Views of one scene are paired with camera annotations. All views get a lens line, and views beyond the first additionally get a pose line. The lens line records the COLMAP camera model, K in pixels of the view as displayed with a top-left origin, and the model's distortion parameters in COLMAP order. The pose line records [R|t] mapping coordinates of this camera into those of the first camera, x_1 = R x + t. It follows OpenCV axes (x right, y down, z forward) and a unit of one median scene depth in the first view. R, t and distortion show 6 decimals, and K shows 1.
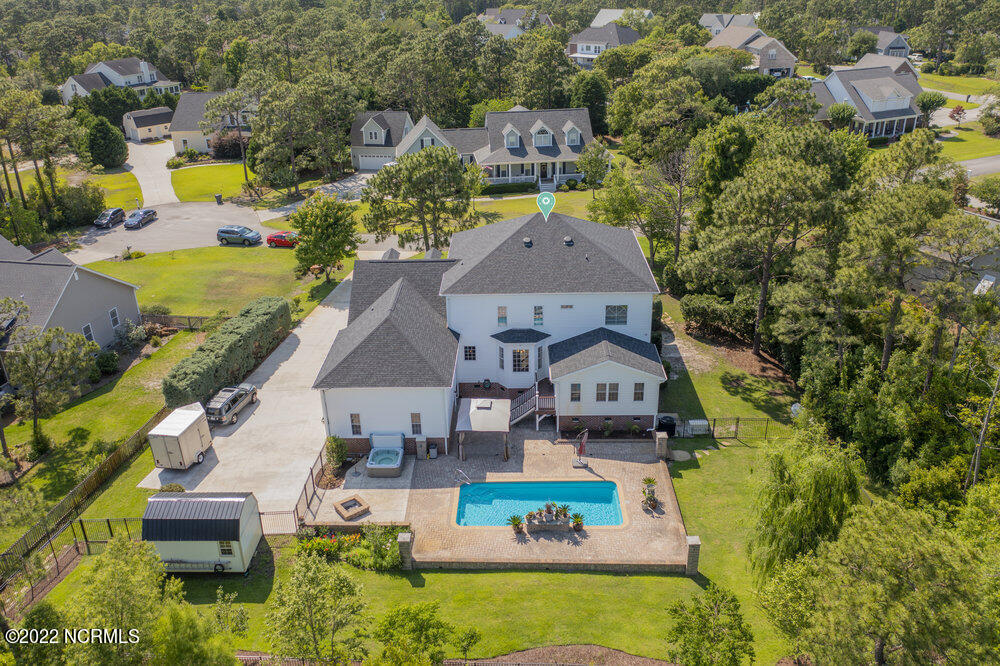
lens RADIAL K [[819.7, 0, 496.1], [0, 819.7, 331.2], [0, 0, 1]] dist [-0.011270, 0.010260]
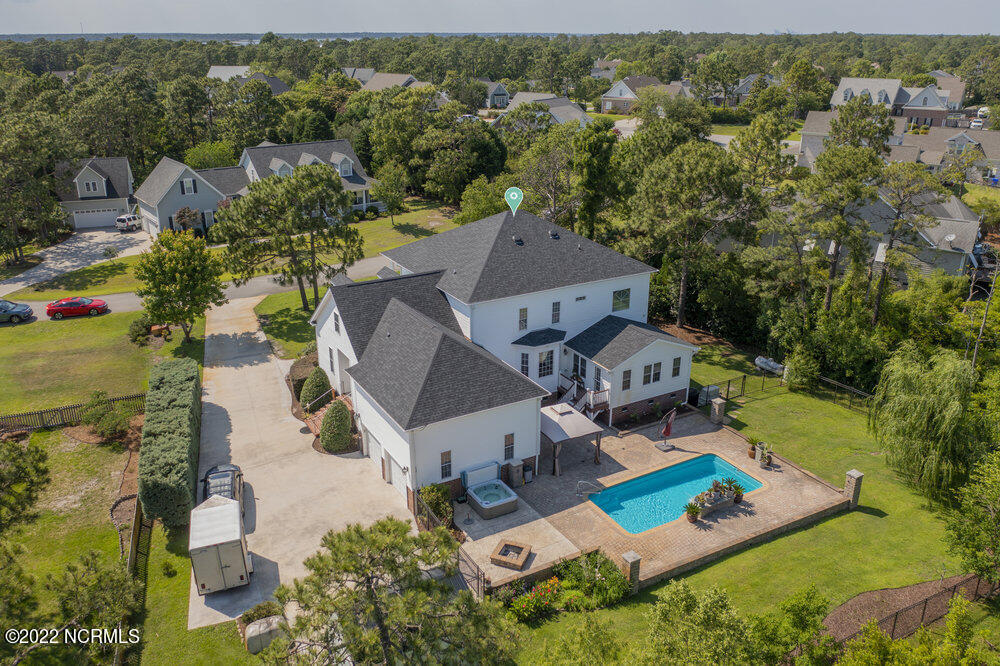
lens RADIAL K [[791.6, 0, 500.0], [0, 791.6, 333.0], [0, 0, 1]] dist [-0.014073, -0.003485]
pose [[0.853245, -0.161792, 0.495778, -0.458574], [0.195805, 0.980495, -0.017009, 0.007030], [-0.483356, 0.111589, 0.868283, 0.244945]]
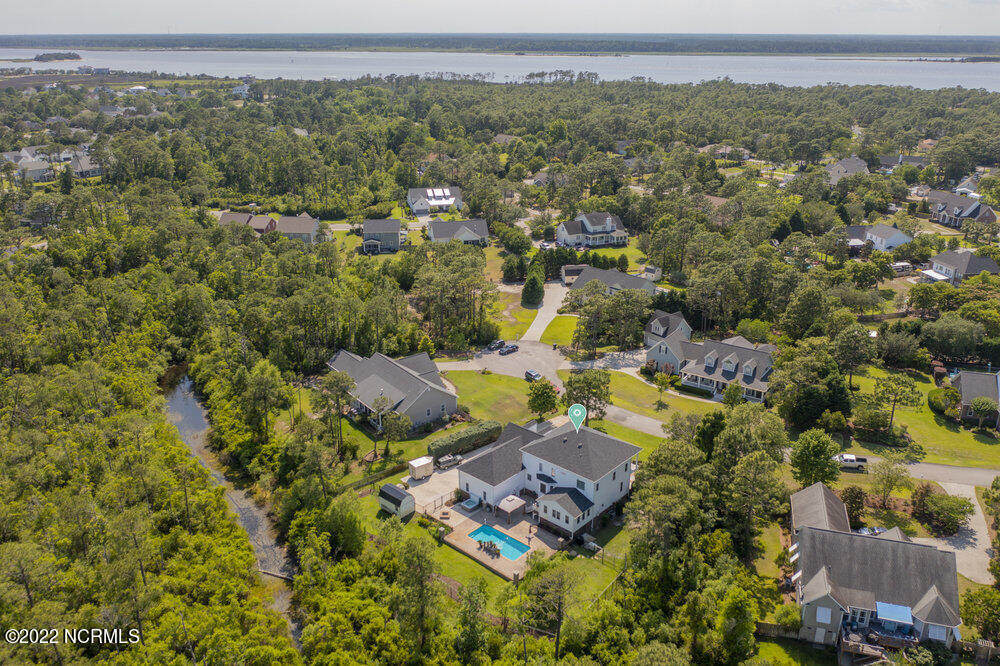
lens RADIAL K [[809.7, 0, 500.0], [0, 809.7, 333.0], [0, 0, 1]] dist [-0.011078, 0.006775]
pose [[0.762555, 0.257590, -0.593428, 1.181887], [-0.287830, 0.956606, 0.045373, -0.452788], [0.579364, 0.136207, 0.803607, -0.958227]]
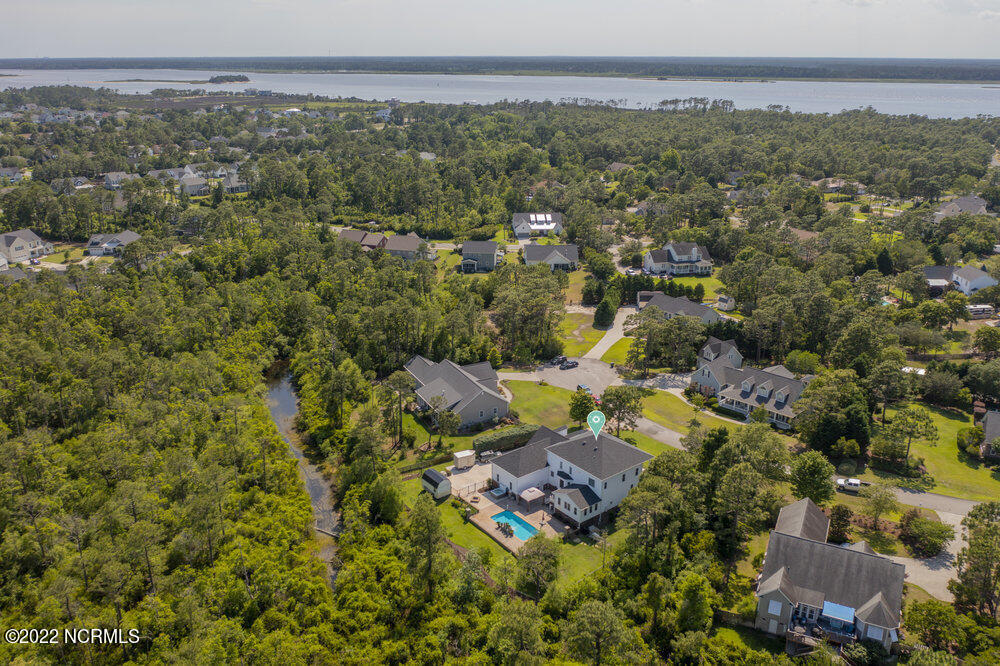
lens RADIAL K [[822.2, 0, 500.0], [0, 822.2, 316.4], [0, 0, 1]] dist [-0.018425, -0.002407]
pose [[0.638574, 0.267469, -0.721584, 1.669156], [-0.334886, 0.940802, 0.052366, -0.543883], [0.692874, 0.208209, 0.690344, -1.067296]]
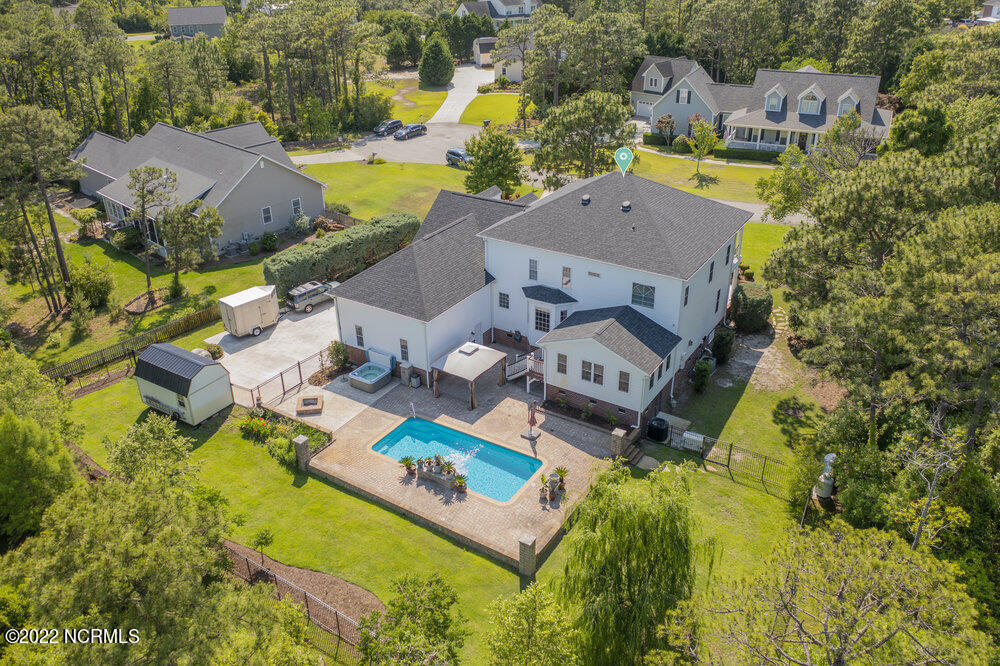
lens RADIAL K [[809.7, 0, 500.0], [0, 809.7, 333.0], [0, 0, 1]] dist [-0.011078, 0.006775]
pose [[0.857371, 0.248759, -0.450594, 0.422627], [-0.219333, 0.968564, 0.117377, -0.049711], [0.465628, -0.001806, 0.884979, 0.139519]]
